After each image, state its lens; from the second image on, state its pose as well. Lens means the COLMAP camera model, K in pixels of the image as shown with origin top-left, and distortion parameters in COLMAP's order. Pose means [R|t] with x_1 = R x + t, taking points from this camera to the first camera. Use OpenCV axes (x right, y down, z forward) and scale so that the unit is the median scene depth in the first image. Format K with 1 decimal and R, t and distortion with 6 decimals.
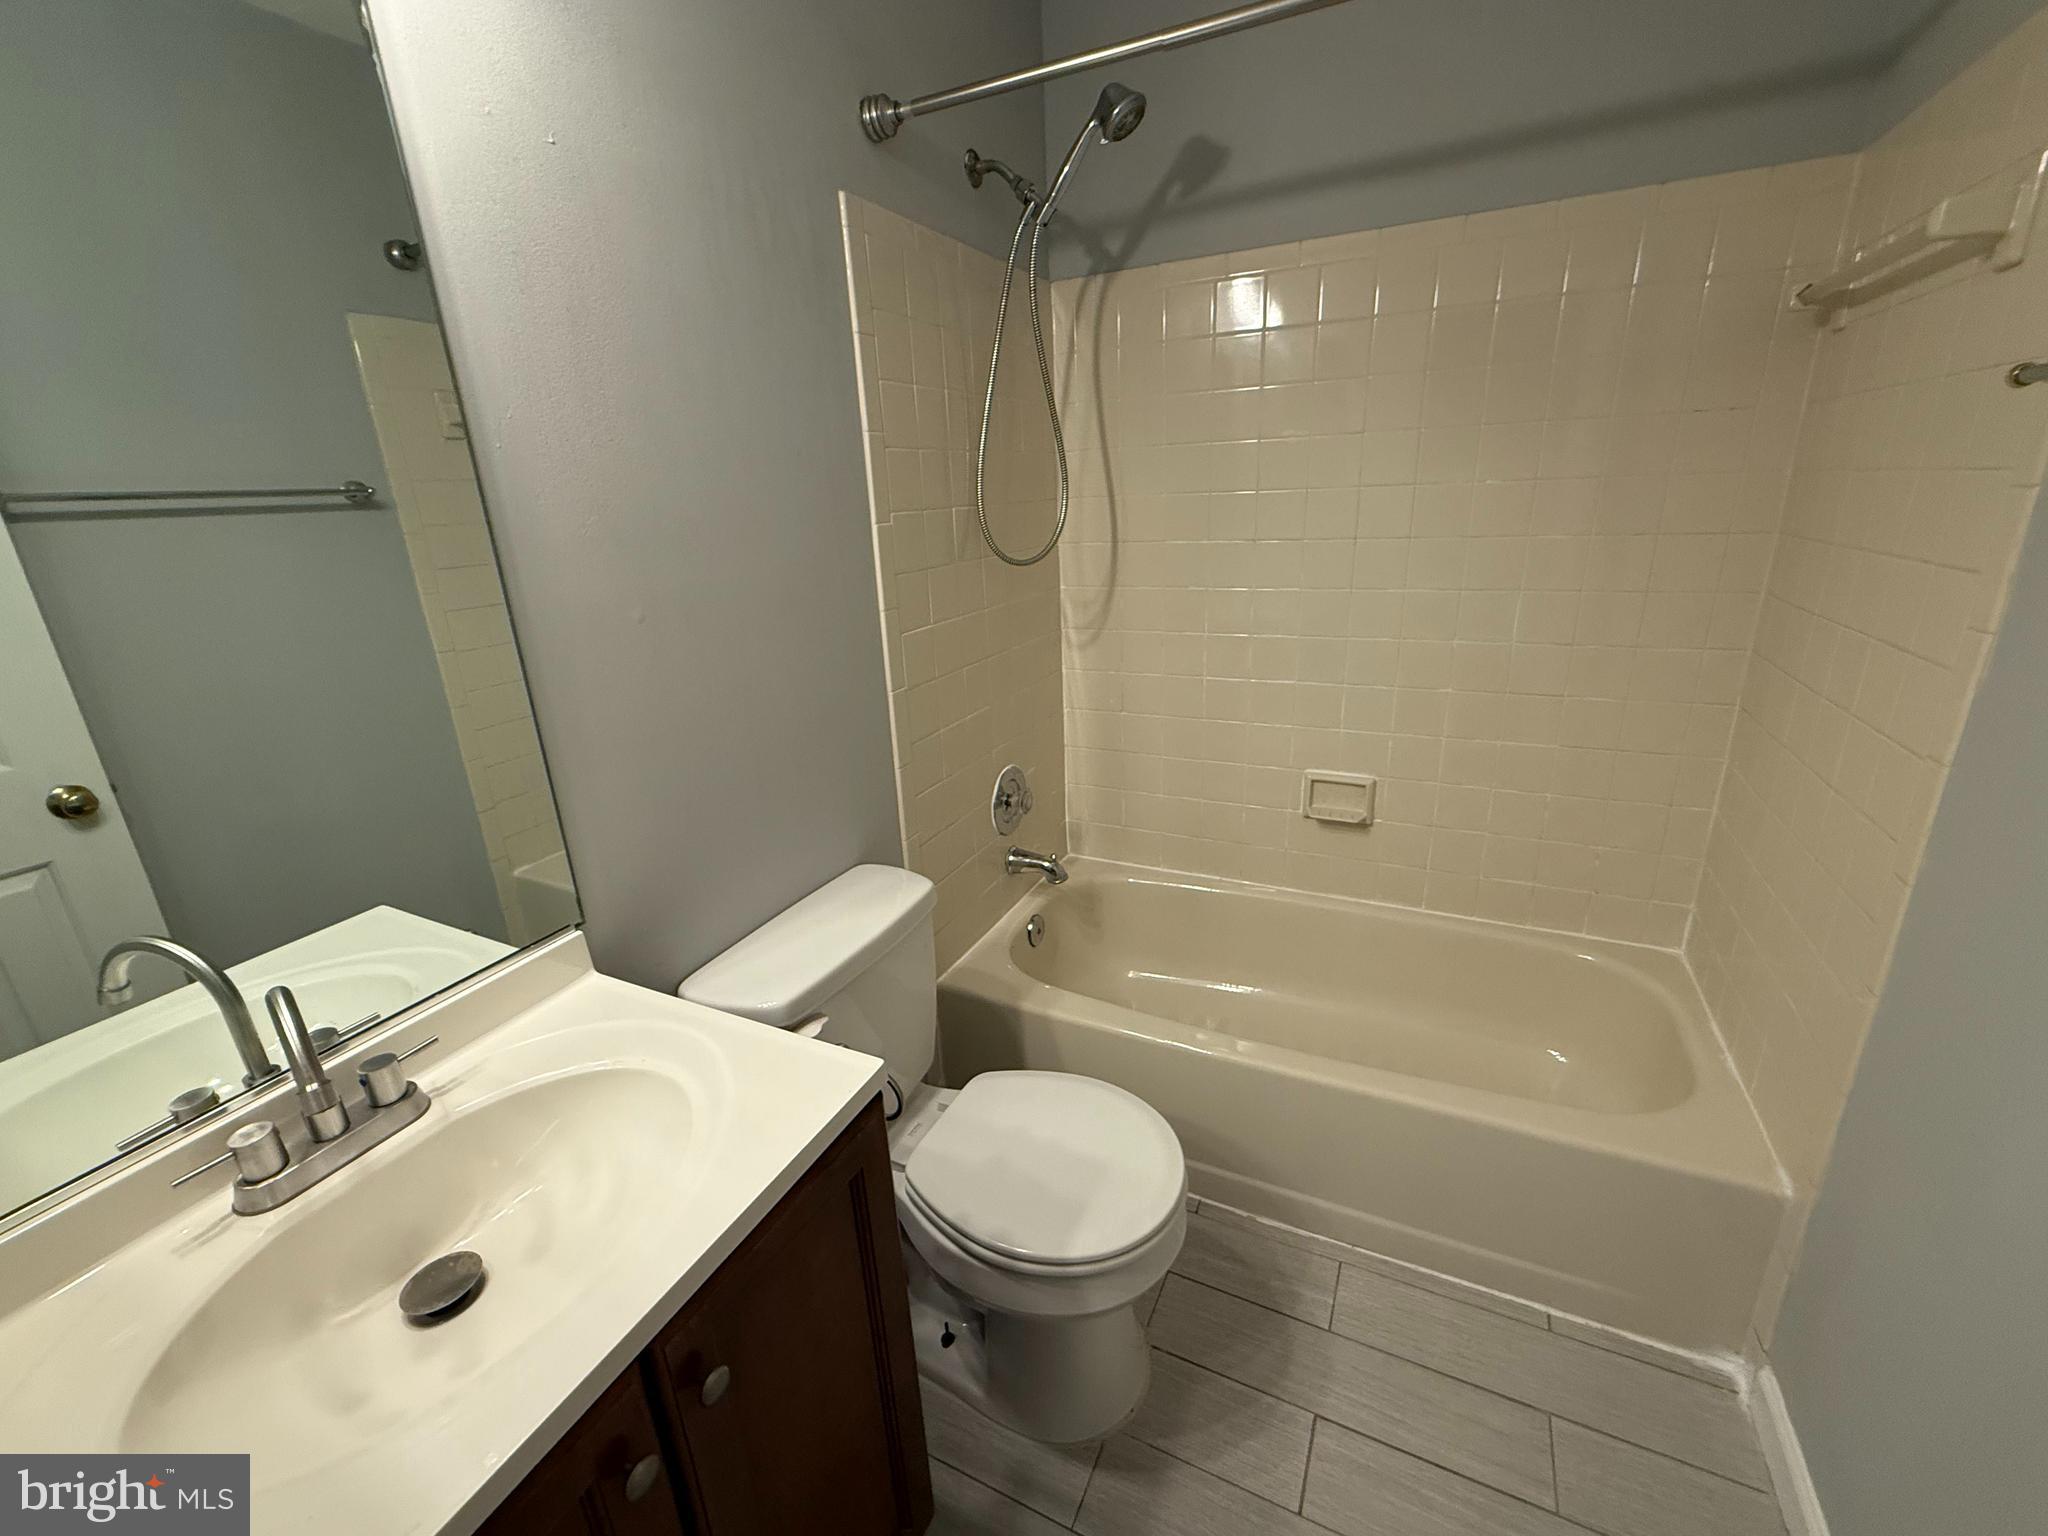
lens RADIAL K [[816.3, 0, 1018.0], [0, 816.3, 767.8], [0, 0, 1]] dist [-0.000252, 0.000223]
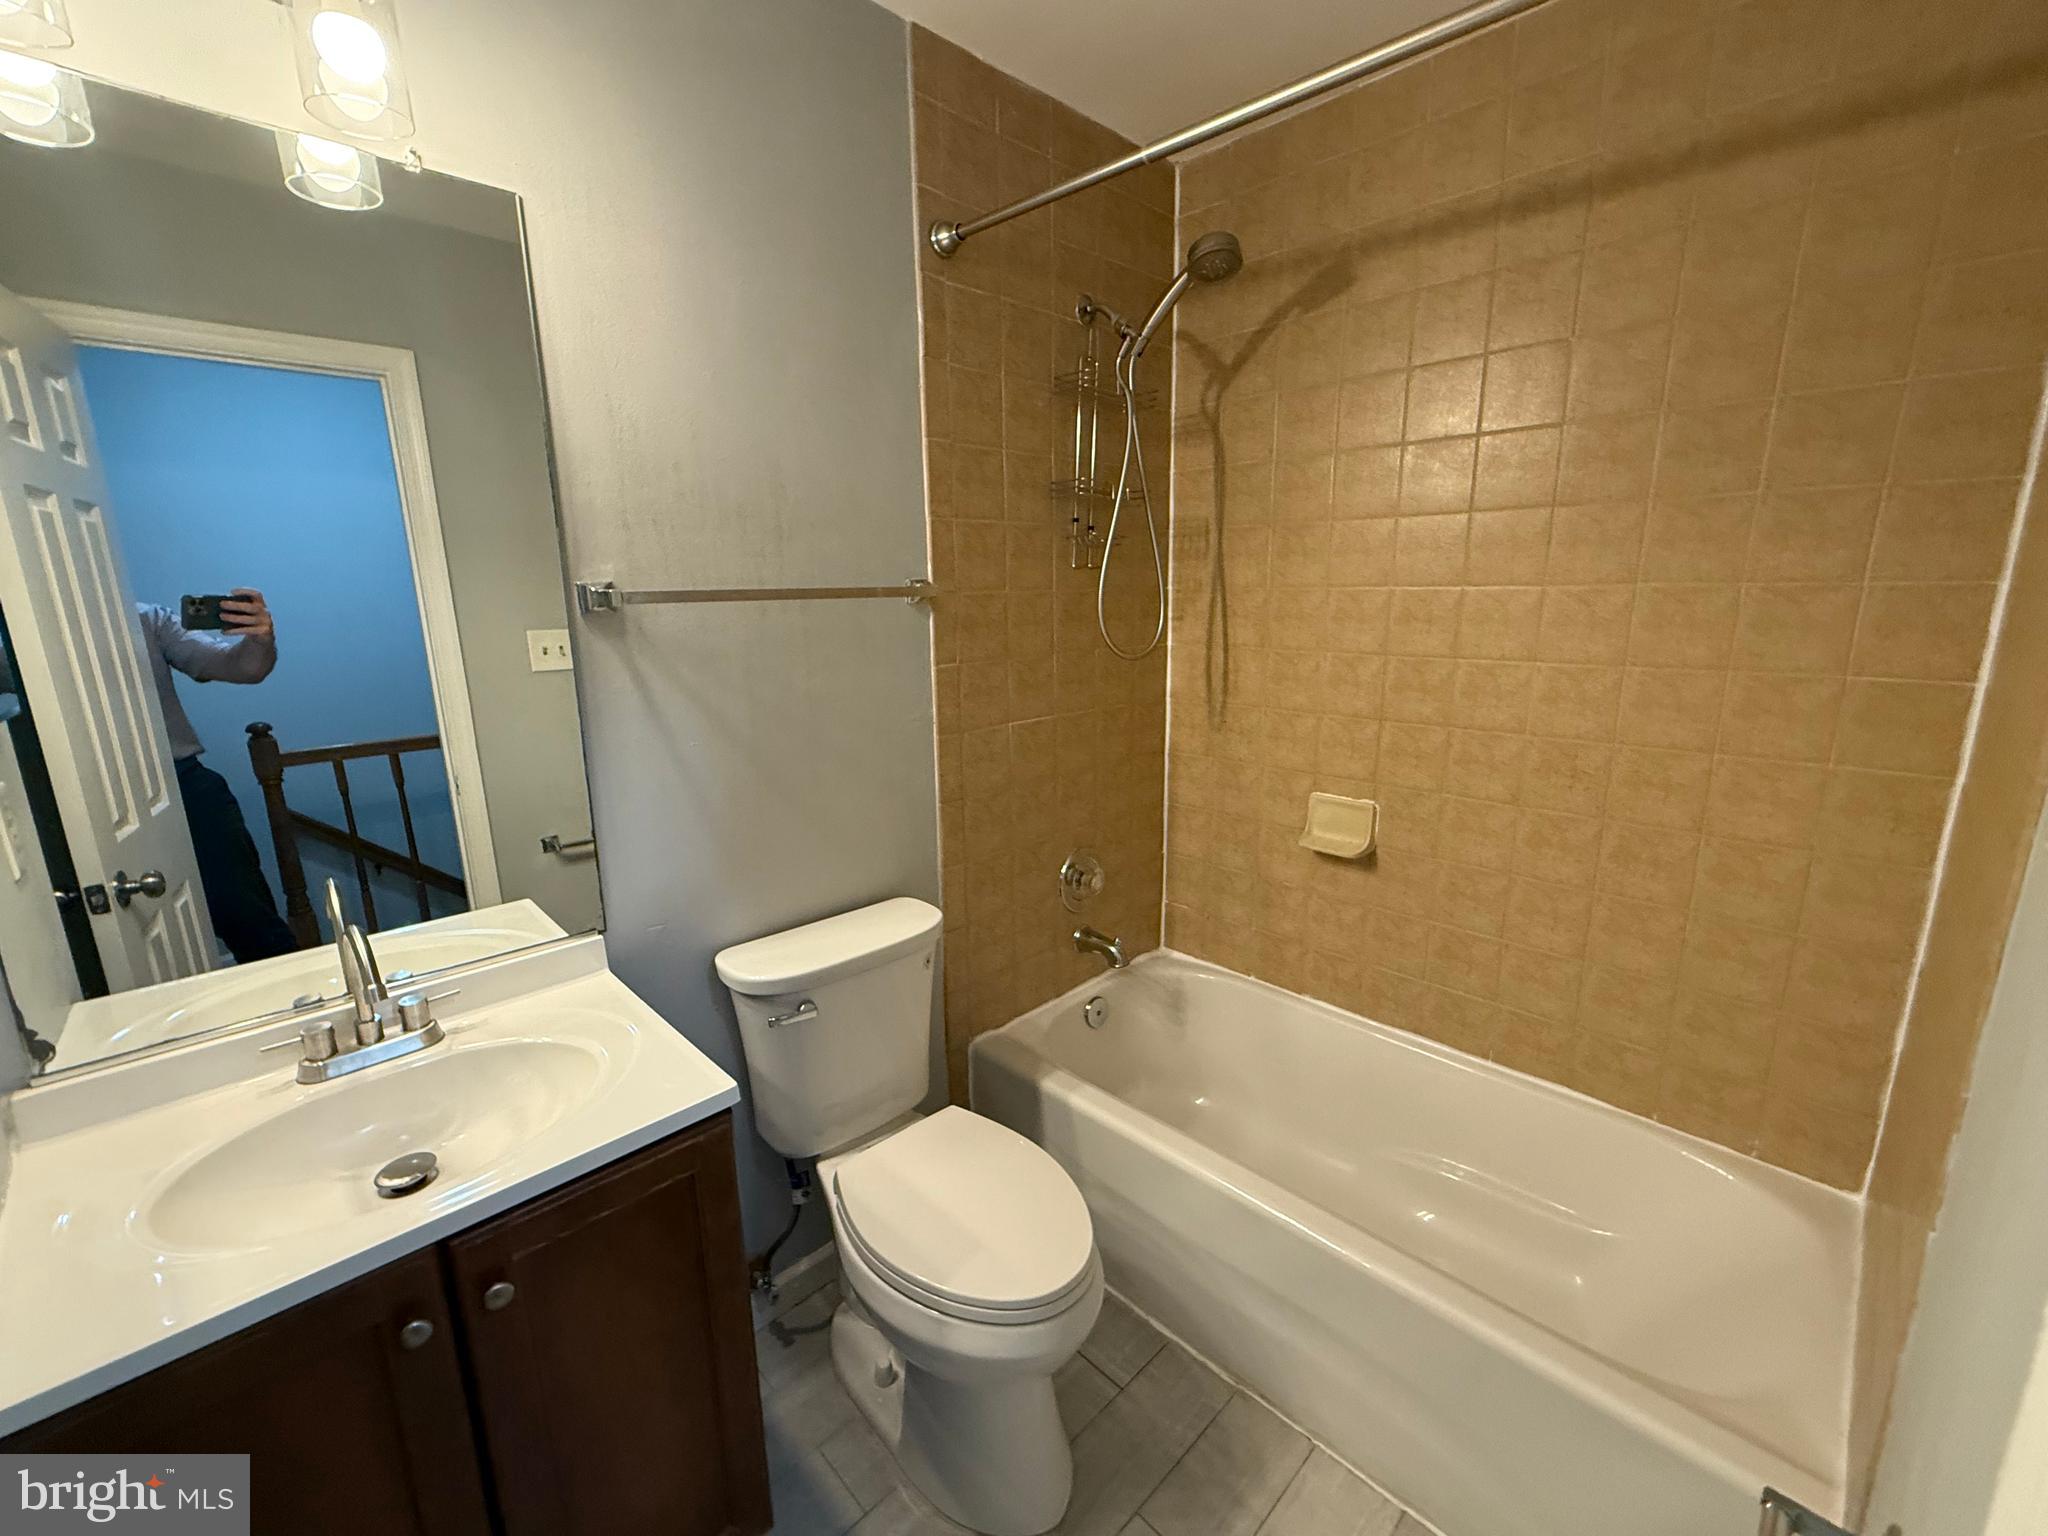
lens RADIAL K [[816.3, 0, 1018.0], [0, 816.3, 767.8], [0, 0, 1]] dist [-0.000252, 0.000223]
pose [[0.938550, 0.093233, -0.332312, 0.486151], [-0.117991, 0.991486, -0.055073, -0.071907], [0.324348, 0.090898, 0.941560, -0.039276]]
